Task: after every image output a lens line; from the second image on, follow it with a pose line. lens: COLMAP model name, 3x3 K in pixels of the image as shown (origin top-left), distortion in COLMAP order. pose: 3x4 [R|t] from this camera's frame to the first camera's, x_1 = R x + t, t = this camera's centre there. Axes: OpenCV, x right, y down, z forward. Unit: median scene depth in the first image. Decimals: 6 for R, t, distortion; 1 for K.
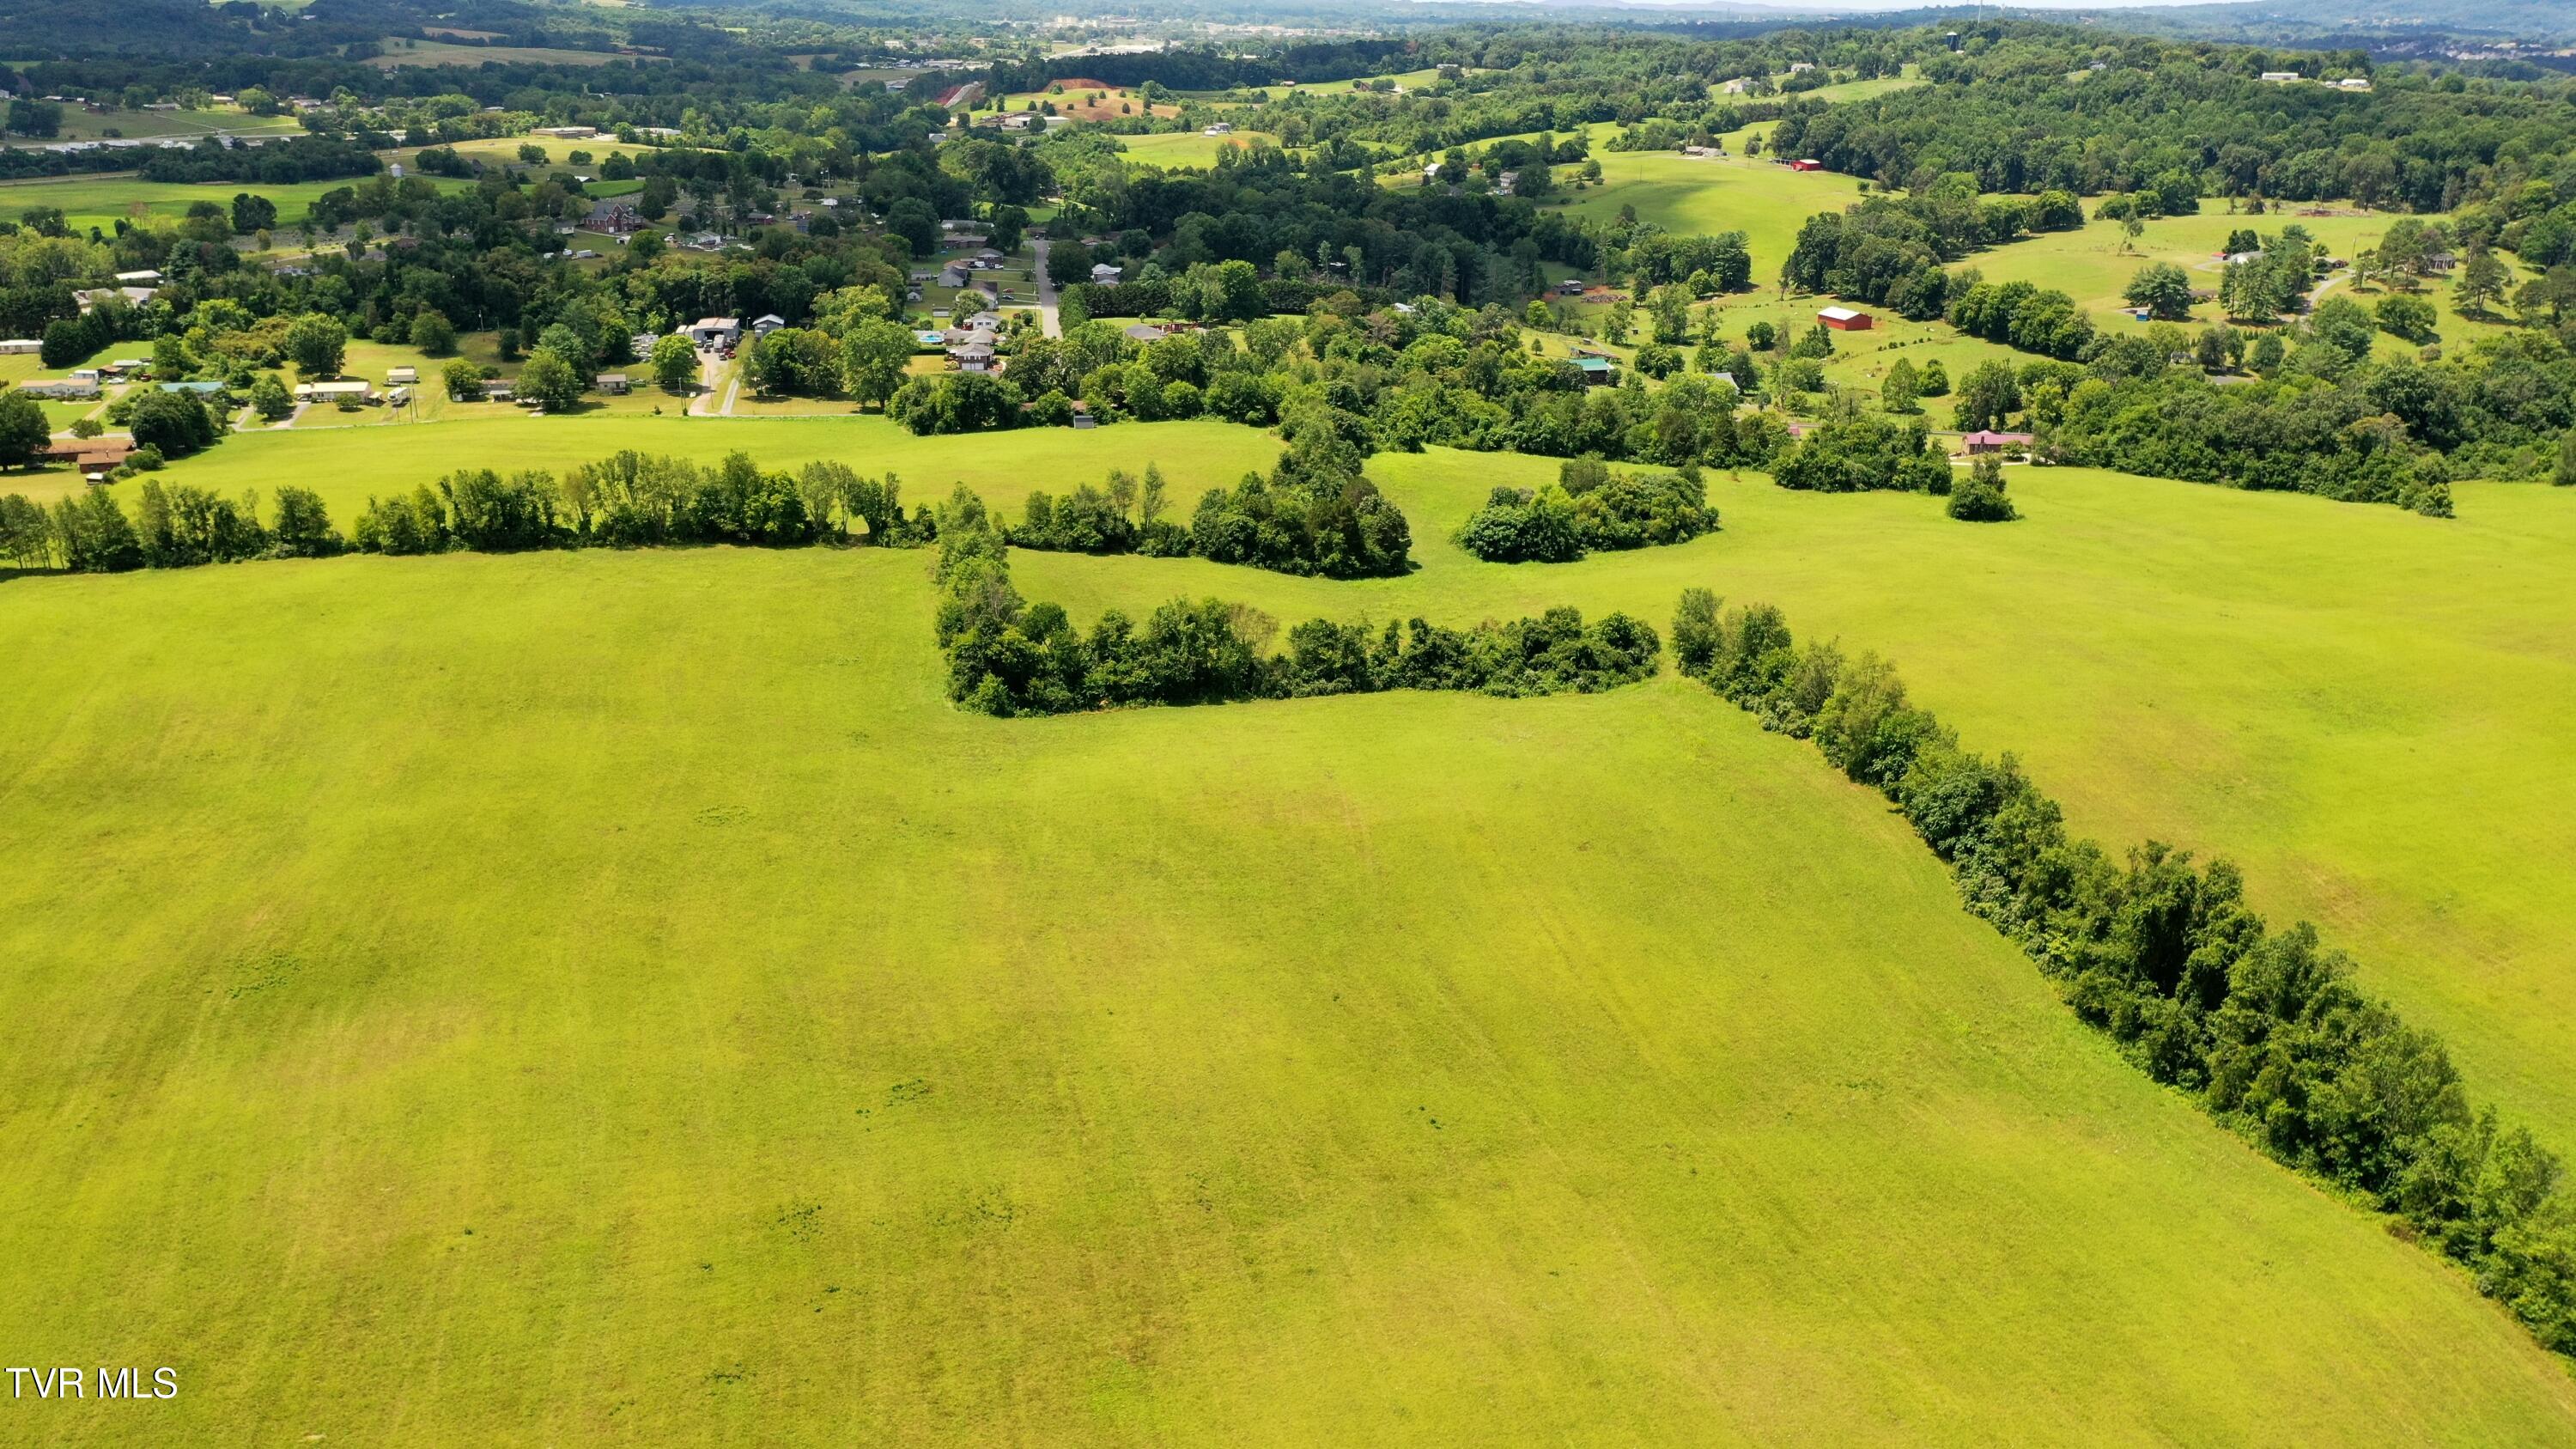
lens RADIAL K [[2087.8, 0, 1325.8], [0, 2087.8, 730.2], [0, 0, 1]] dist [0.015252, 0.006372]
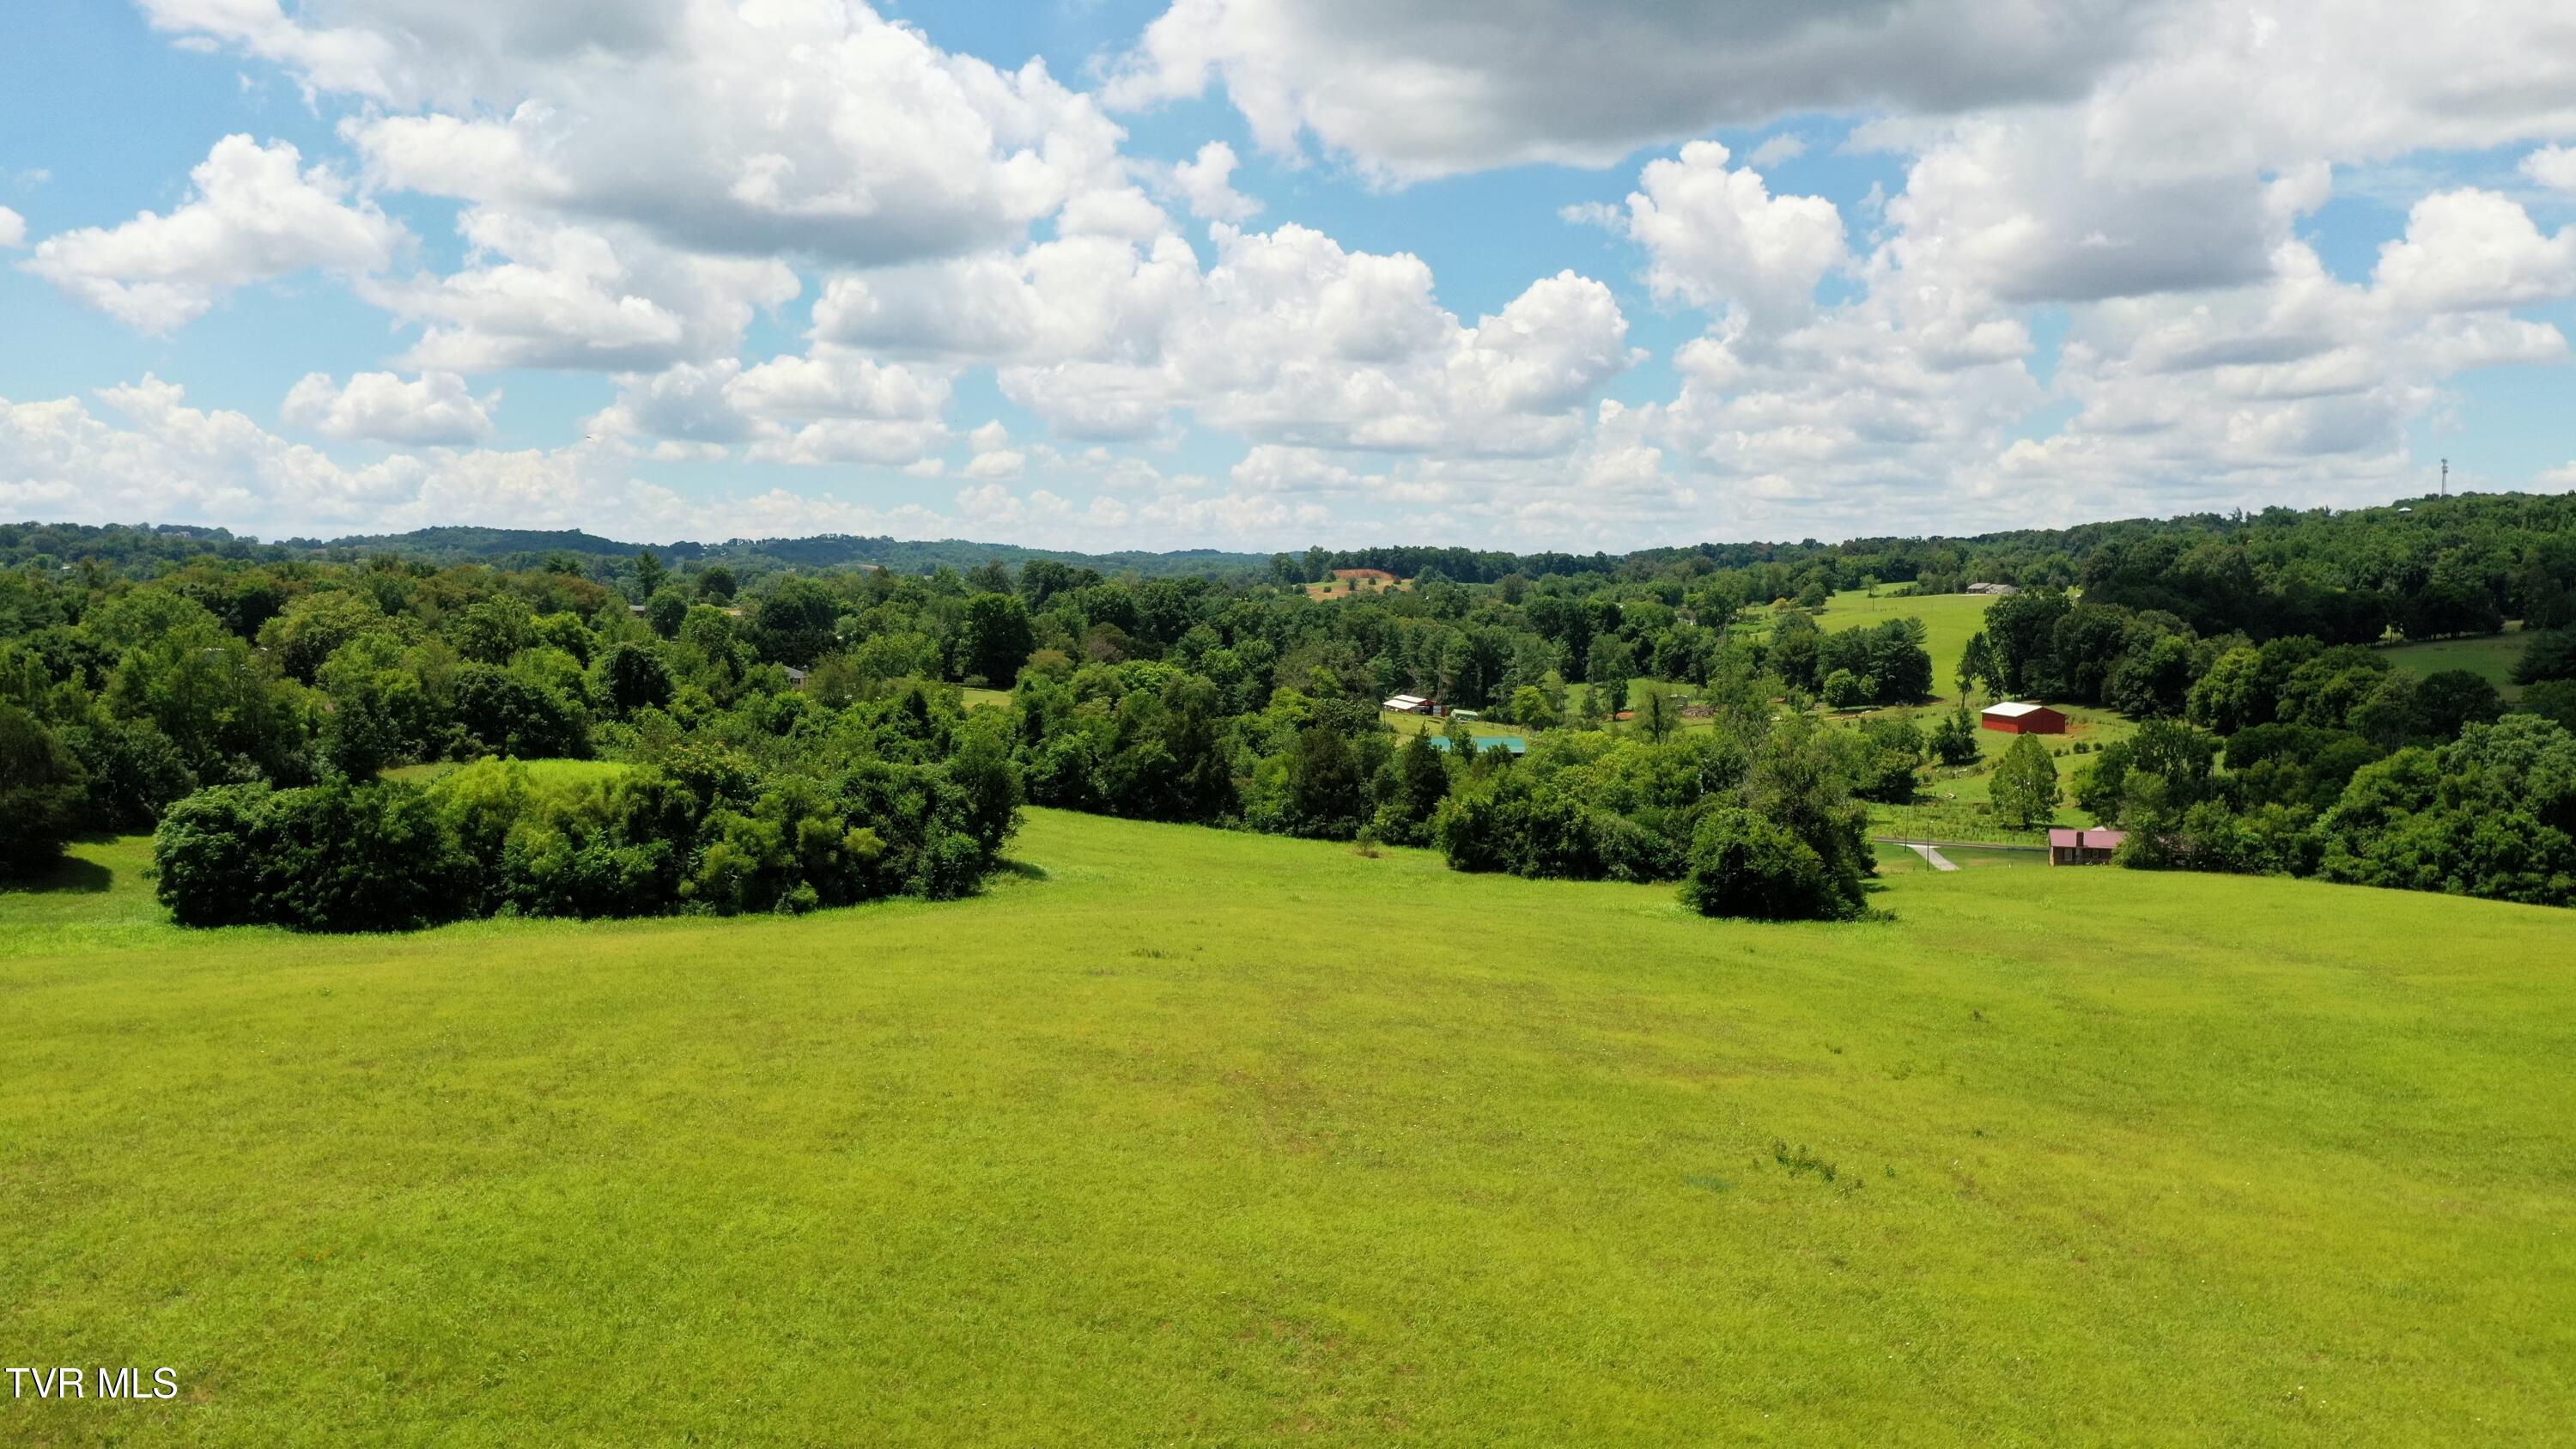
lens RADIAL K [[2087.8, 0, 1325.8], [0, 2087.8, 730.2], [0, 0, 1]] dist [0.015252, 0.006372]
pose [[0.971196, 0.011963, -0.237980, 0.276705], [-0.075124, 0.963176, -0.258164, -0.026333], [0.226128, 0.268606, 0.936332, 0.533484]]
